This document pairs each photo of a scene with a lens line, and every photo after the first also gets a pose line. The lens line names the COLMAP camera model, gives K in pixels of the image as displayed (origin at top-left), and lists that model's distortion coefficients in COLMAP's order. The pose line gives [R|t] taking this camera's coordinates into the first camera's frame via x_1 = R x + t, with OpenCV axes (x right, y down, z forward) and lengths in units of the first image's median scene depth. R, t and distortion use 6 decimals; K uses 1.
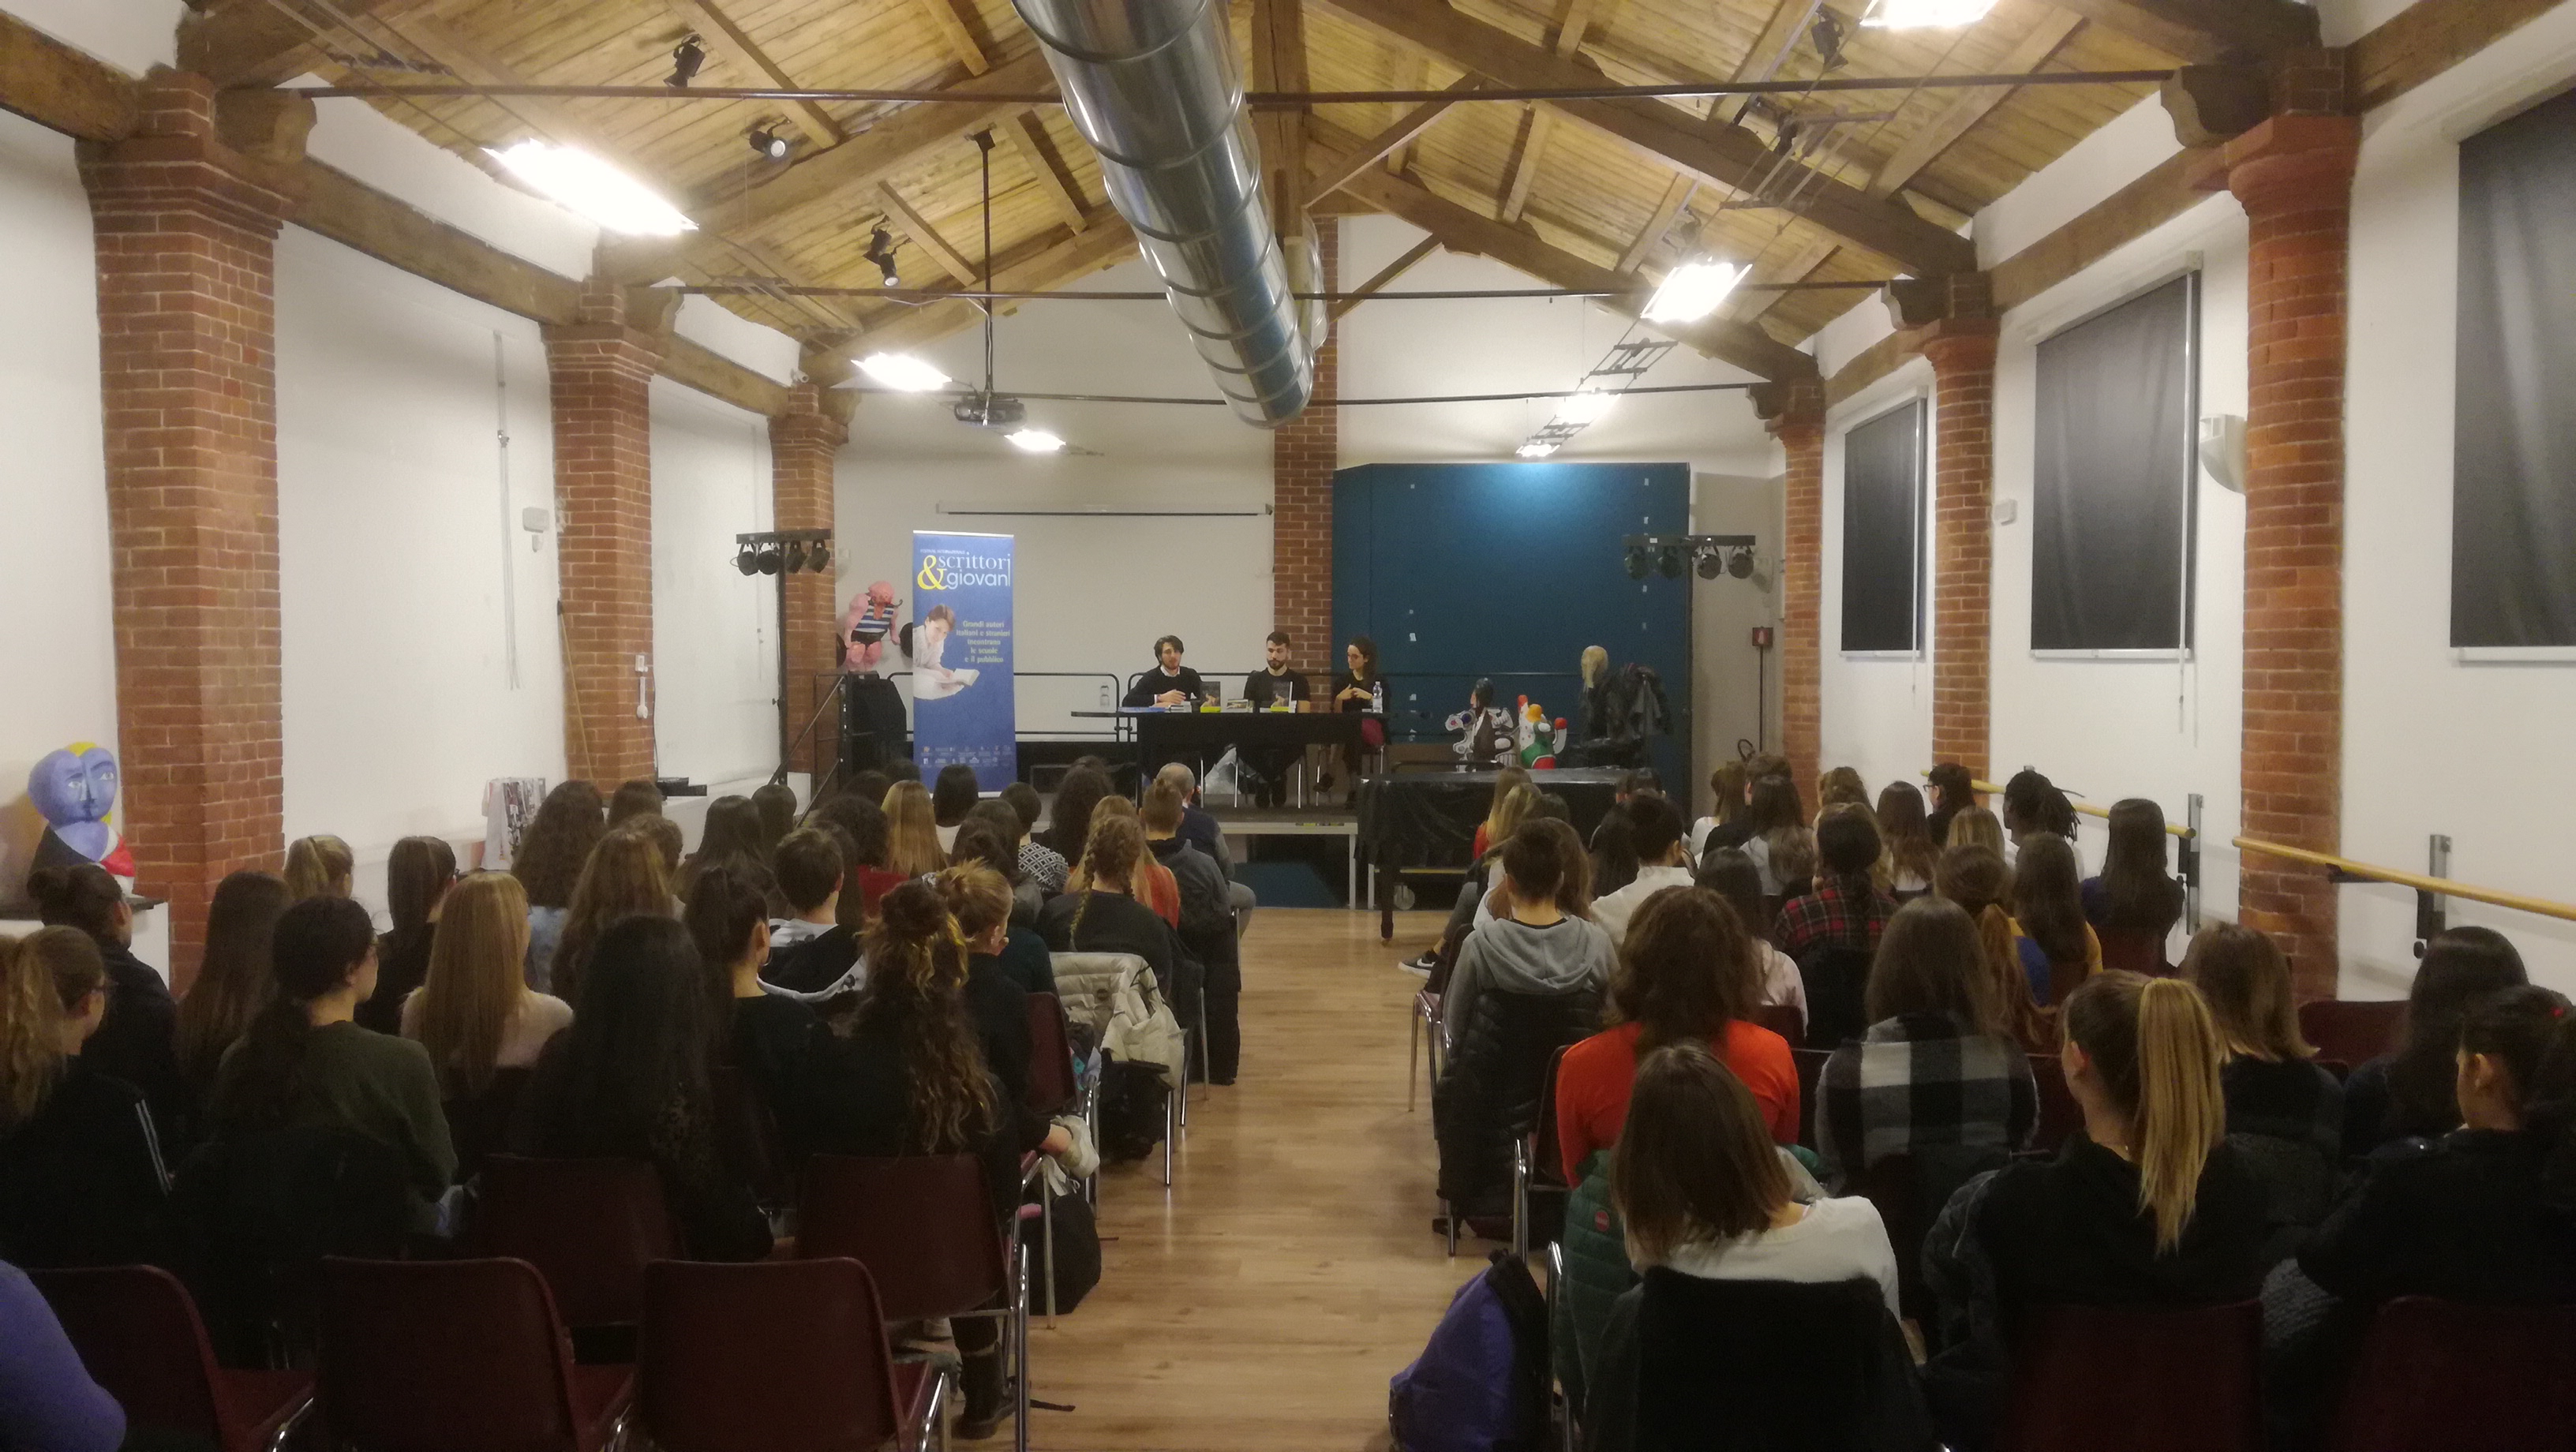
lens RADIAL K [[2134.5, 0, 1303.4], [0, 2134.5, 735.7], [0, 0, 1]] dist [0.073290, -0.127117]
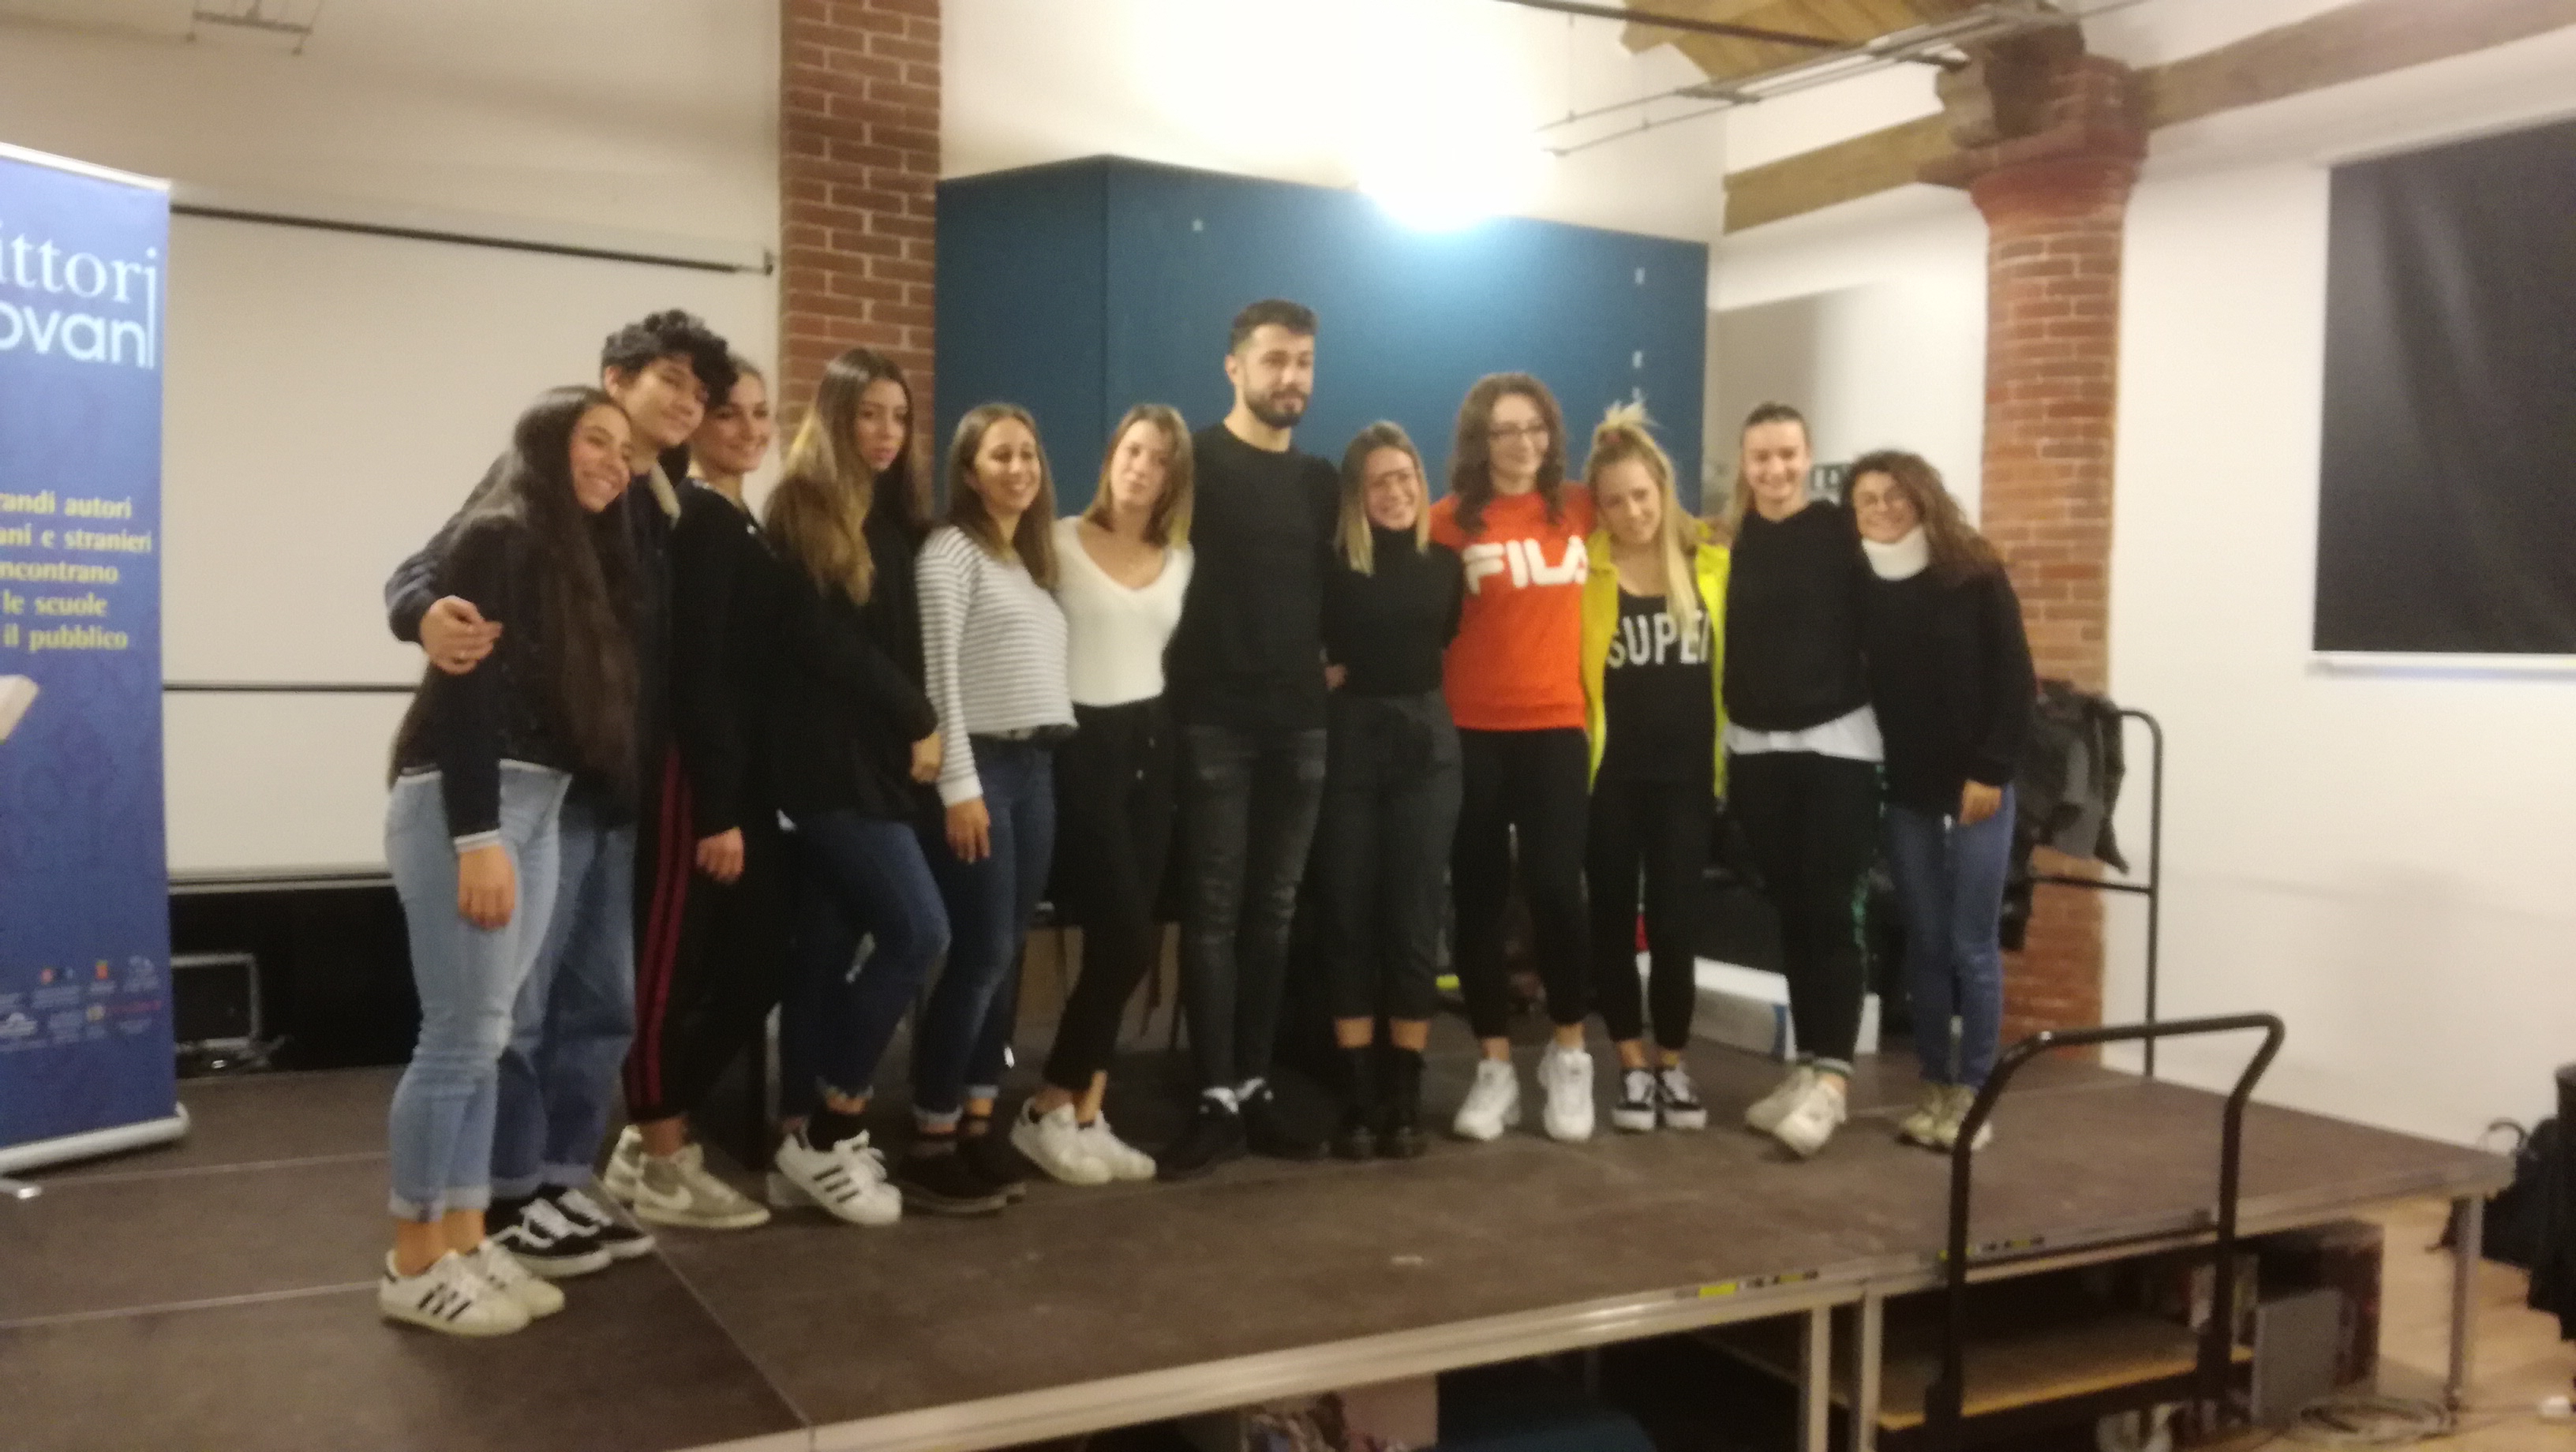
lens RADIAL K [[2178.5, 0, 1300.0], [0, 2178.5, 714.5], [0, 0, 1]] dist [0.078628, -0.120274]
pose [[0.849866, -0.002002, 0.526994, -0.160829], [0.003716, 0.999991, -0.002194, -0.024812], [-0.526985, 0.003823, 0.849866, 0.681584]]
